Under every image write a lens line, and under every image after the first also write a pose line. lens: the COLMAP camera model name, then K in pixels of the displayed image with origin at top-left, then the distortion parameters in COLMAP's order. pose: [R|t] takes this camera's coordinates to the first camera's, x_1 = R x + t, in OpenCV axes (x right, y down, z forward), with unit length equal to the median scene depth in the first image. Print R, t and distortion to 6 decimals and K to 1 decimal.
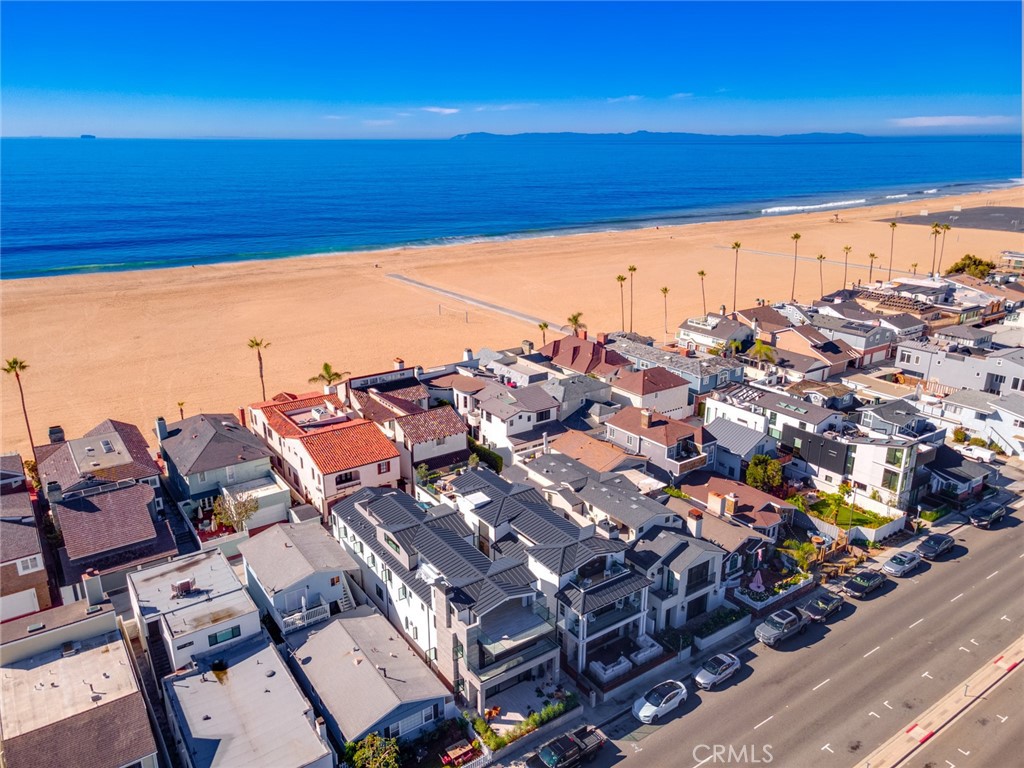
lens RADIAL K [[745.2, 0, 512.4], [0, 745.2, 392.1], [0, 0, 1]] dist [0.053516, 0.004738]
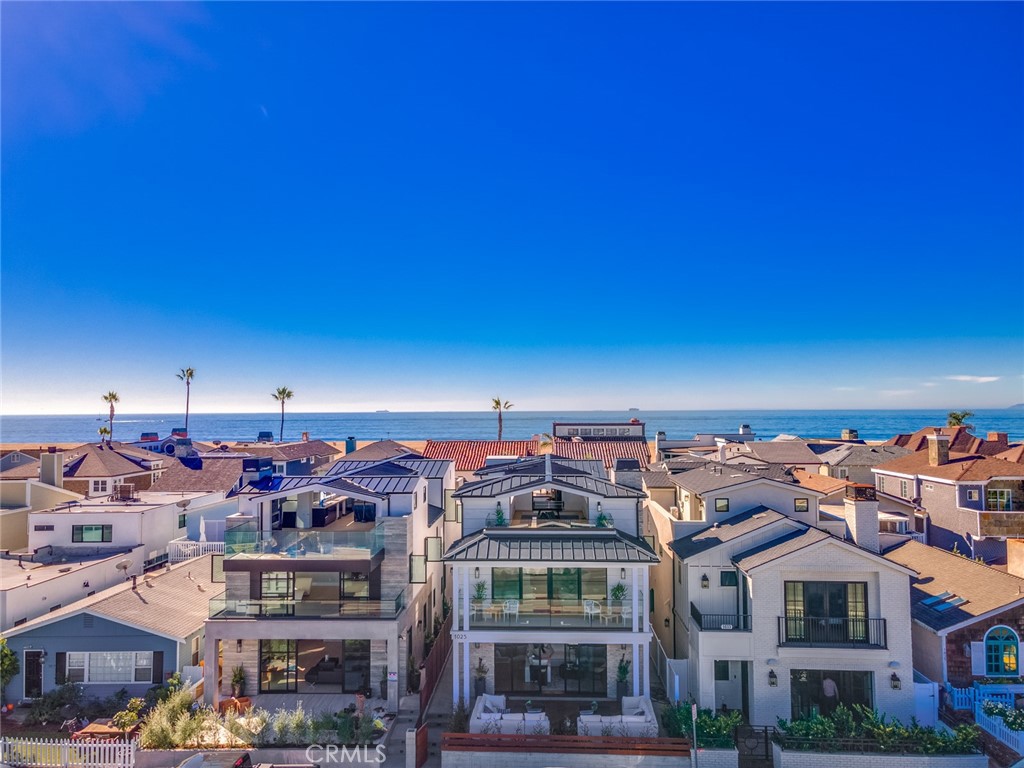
lens RADIAL K [[745.2, 0, 512.4], [0, 745.2, 392.1], [0, 0, 1]] dist [0.053516, 0.004738]
pose [[0.793333, -0.017960, -0.608523, 0.301949], [-0.190764, 0.941891, -0.276498, 0.231058], [0.578128, 0.335439, 0.743807, 0.457051]]
